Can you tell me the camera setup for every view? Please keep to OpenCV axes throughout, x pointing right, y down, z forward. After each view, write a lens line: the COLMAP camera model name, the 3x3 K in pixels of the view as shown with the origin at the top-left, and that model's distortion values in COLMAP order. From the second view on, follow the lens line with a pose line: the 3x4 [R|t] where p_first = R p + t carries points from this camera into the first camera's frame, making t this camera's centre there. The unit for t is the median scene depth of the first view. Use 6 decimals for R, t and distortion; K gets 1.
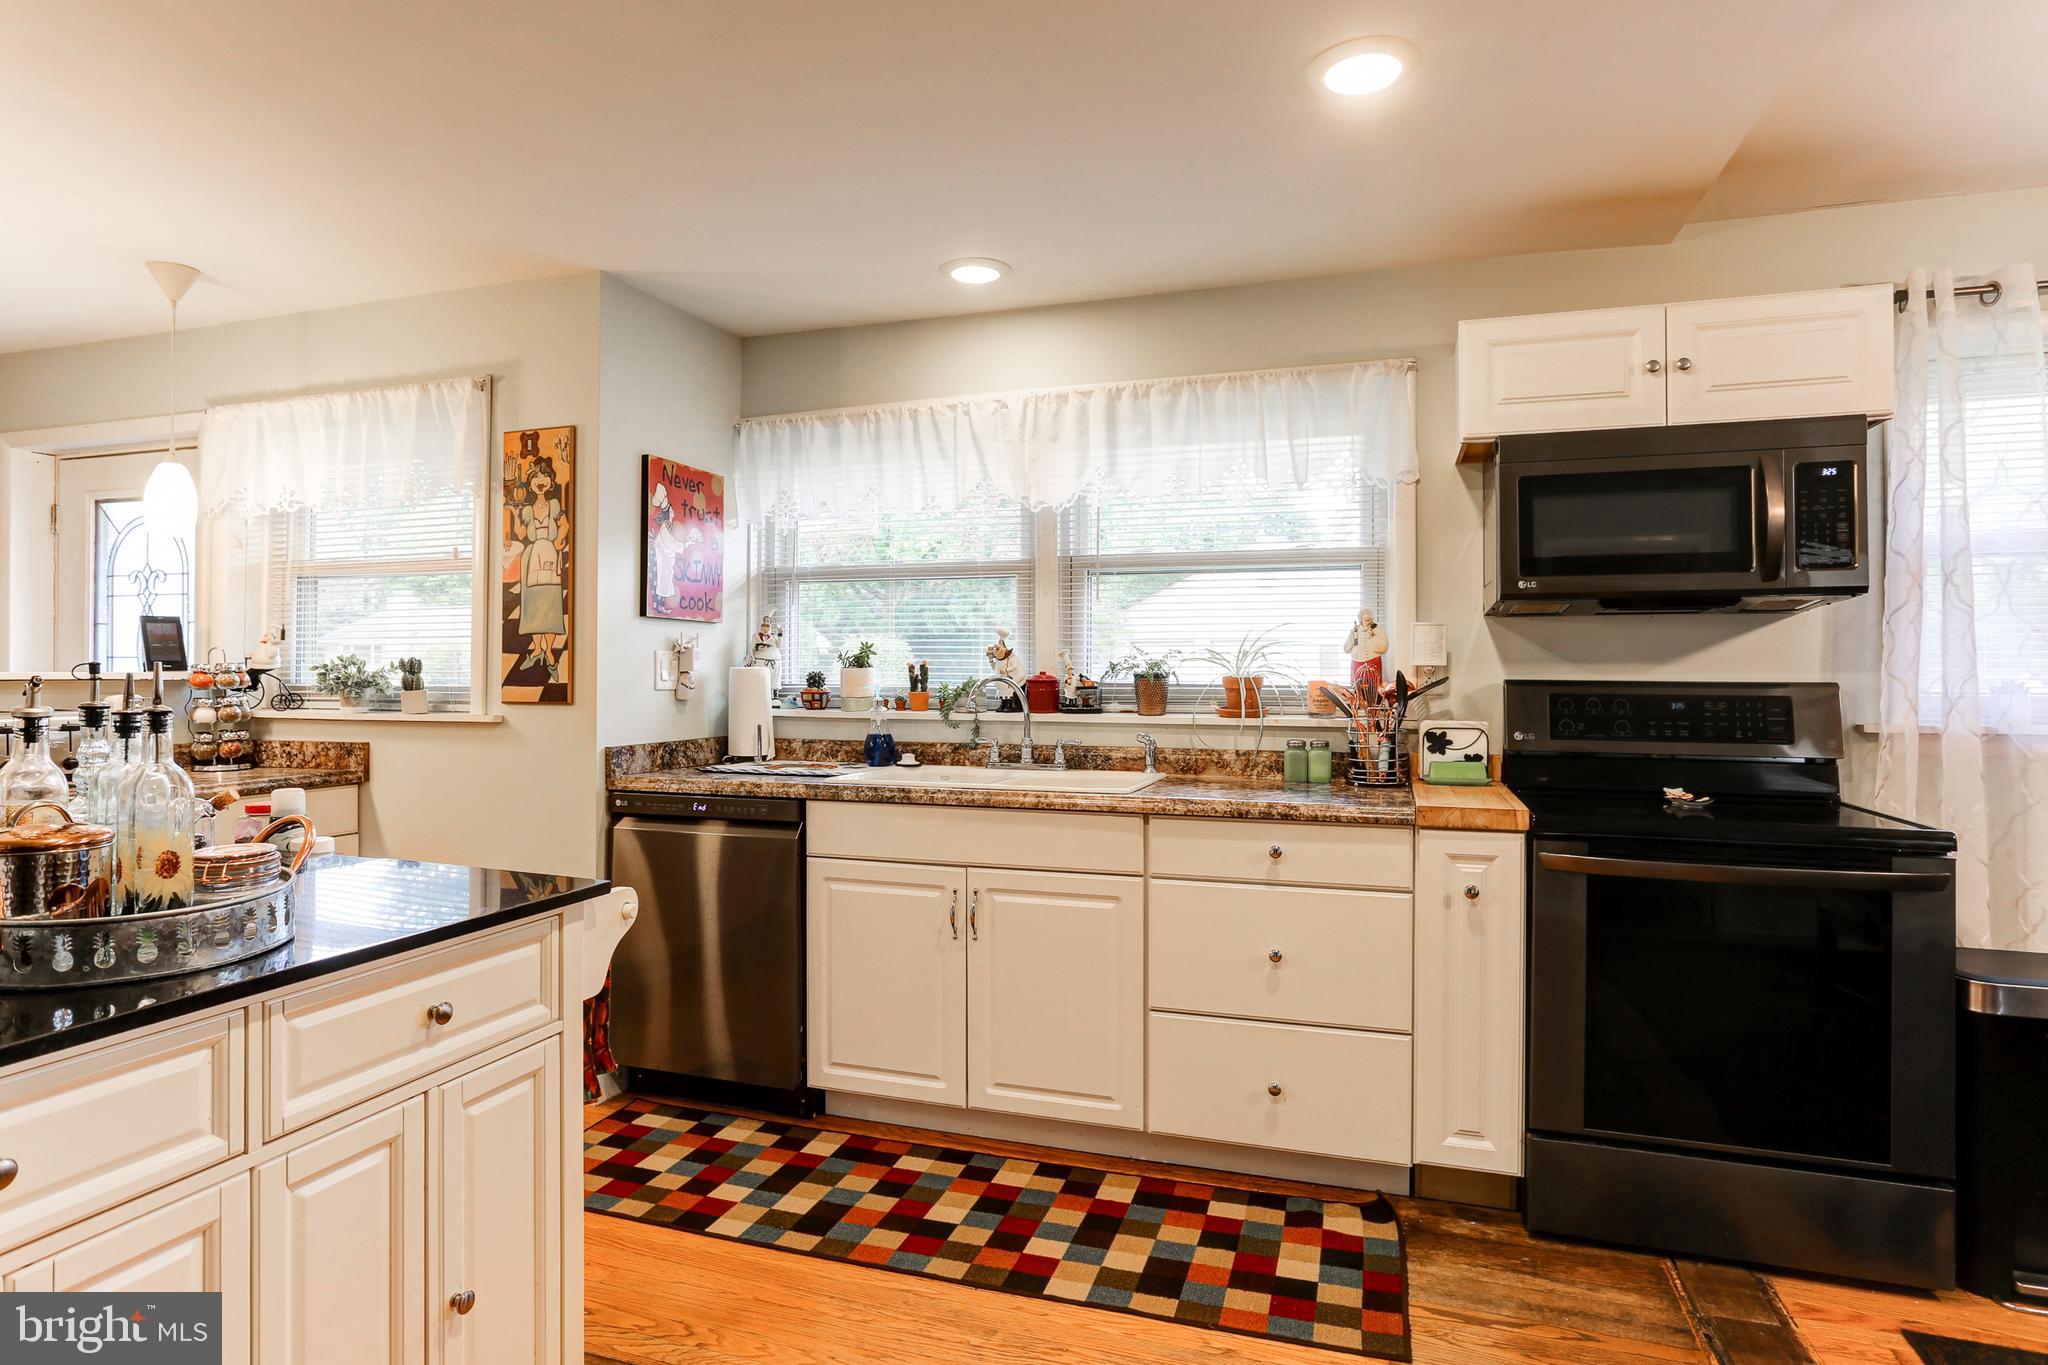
lens RADIAL K [[1122.1, 0, 1009.9], [0, 1122.1, 662.8], [0, 0, 1]] dist [-0.056963, 0.036622]
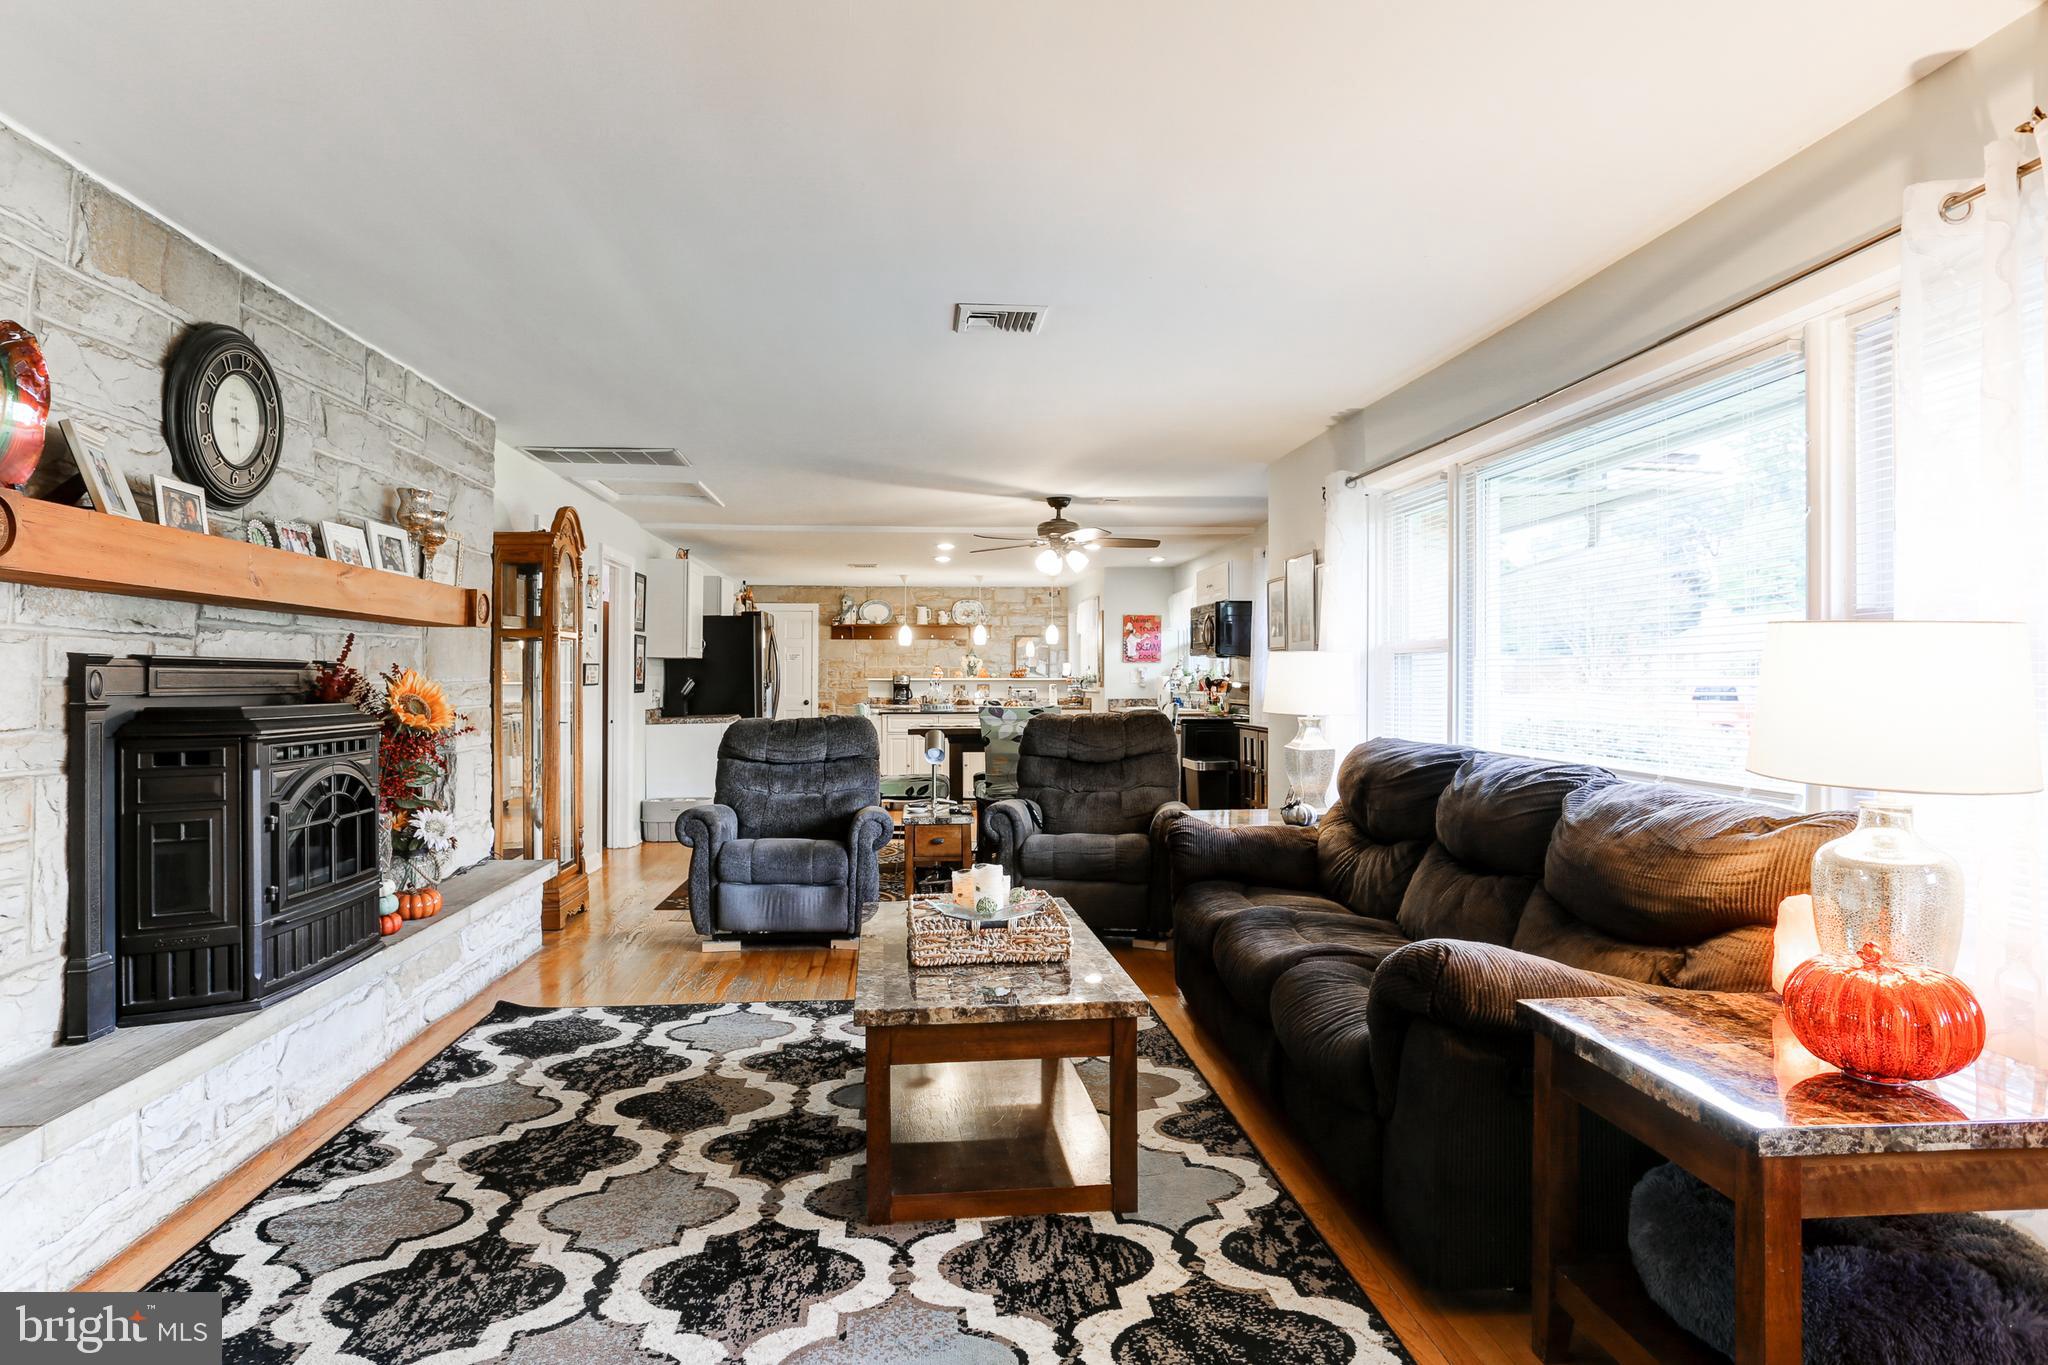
lens RADIAL K [[1159.2, 0, 1003.9], [0, 1159.2, 665.7], [0, 0, 1]] dist [-0.051748, 0.038034]
pose [[0.399885, -0.011380, -0.916494, 2.926521], [0.007709, 0.999929, -0.009052, -0.000041], [0.916533, -0.003446, 0.399945, -0.811693]]
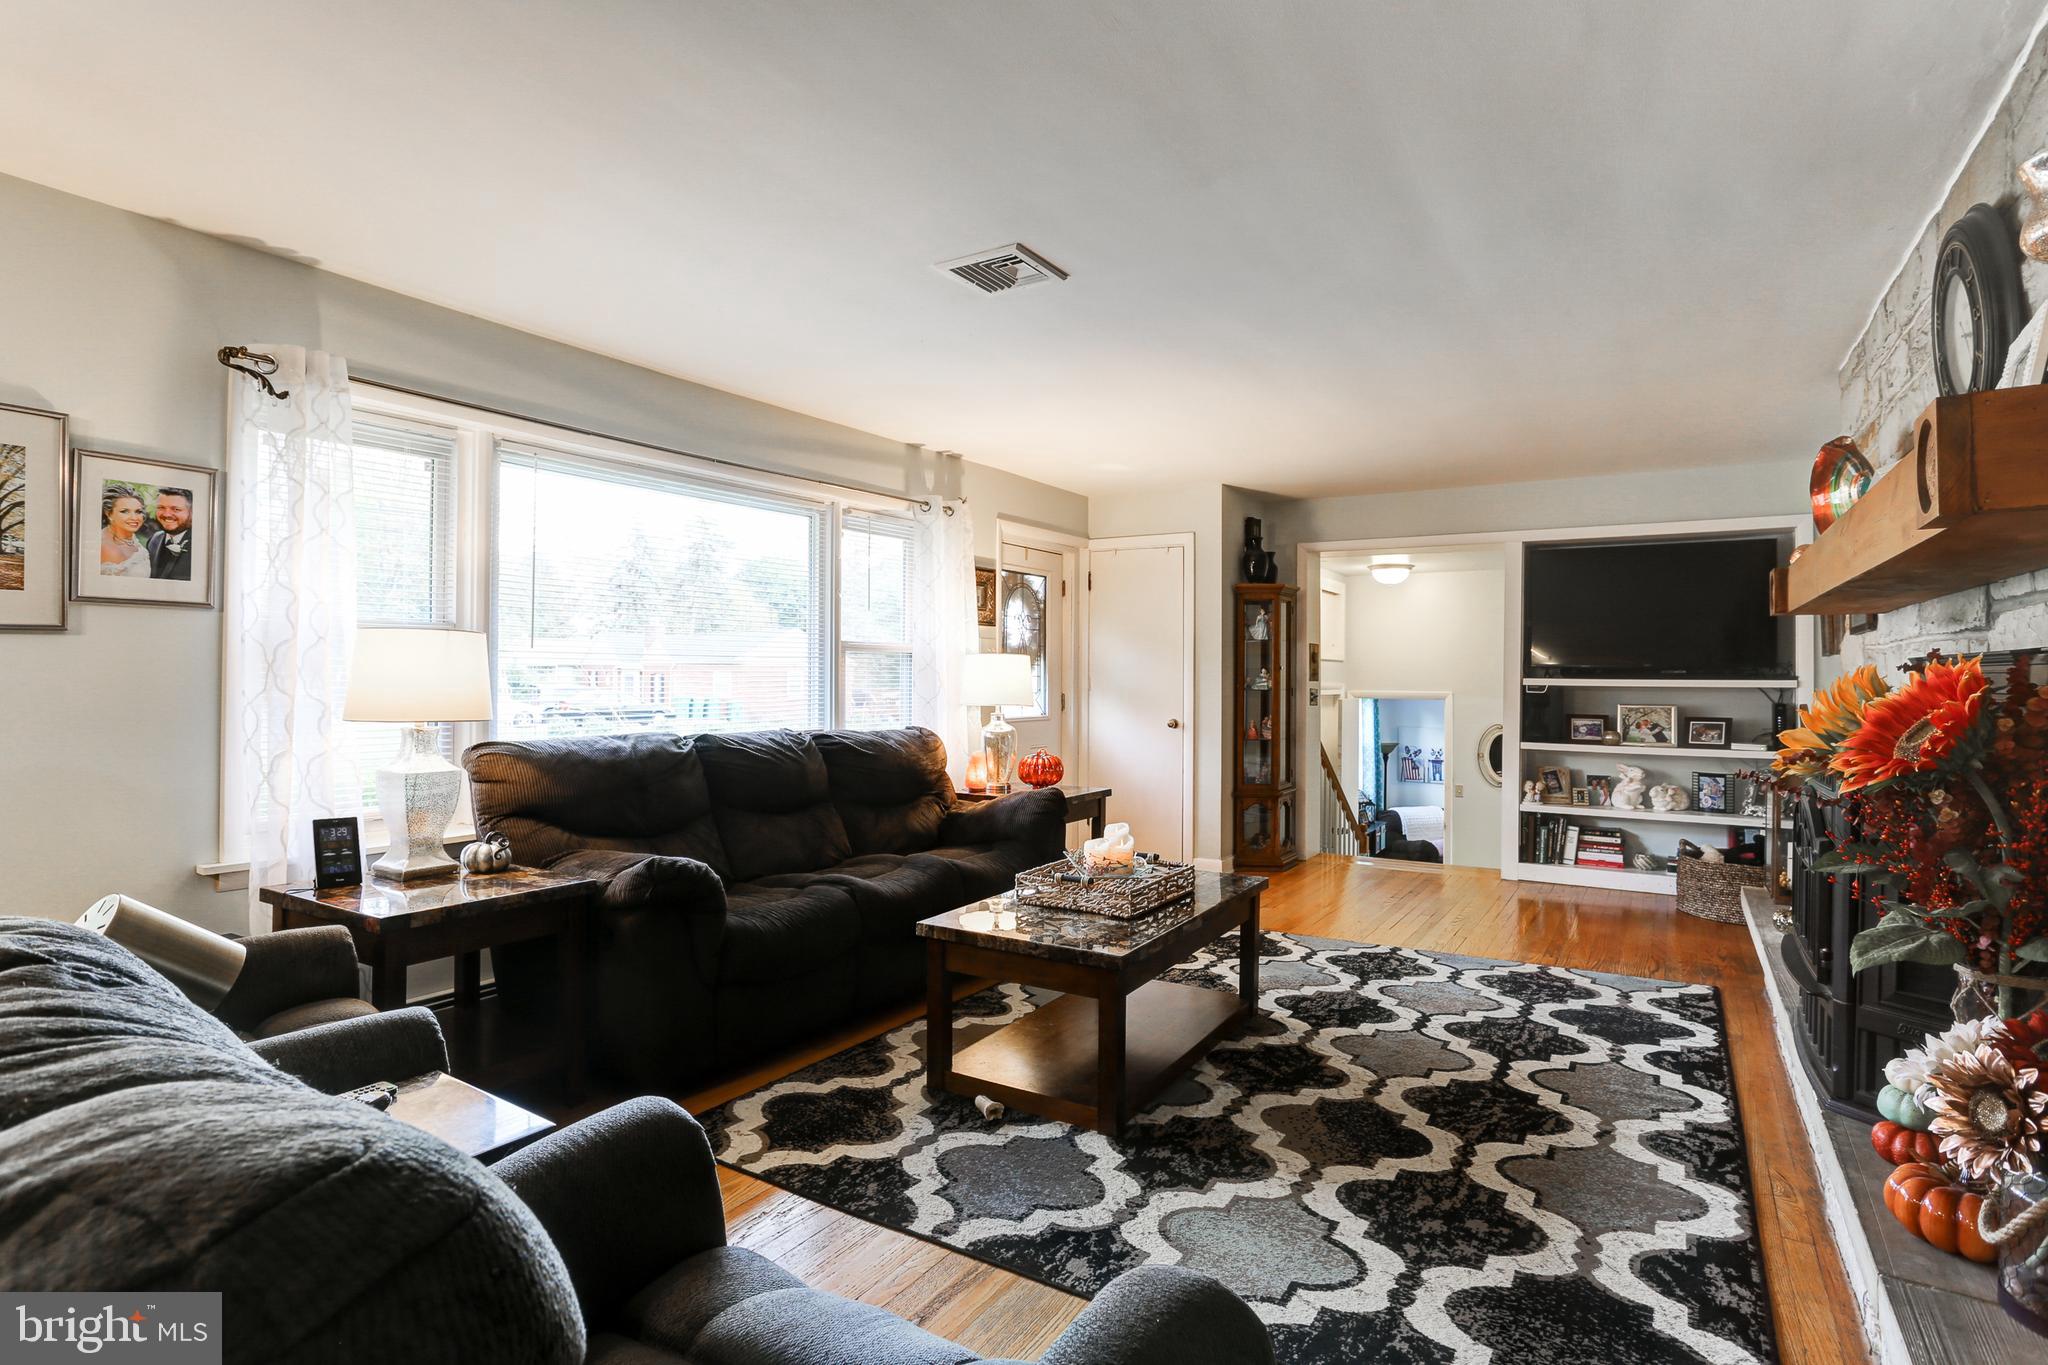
lens RADIAL K [[1040.6, 0, 997.3], [0, 1040.6, 676.7], [0, 0, 1]] dist [-0.059267, 0.032336]
pose [[0.248468, -0.003747, 0.968633, 0.935543], [-0.014060, 0.999873, 0.007475, -0.002276], [-0.968538, -0.015477, 0.248384, -0.577189]]
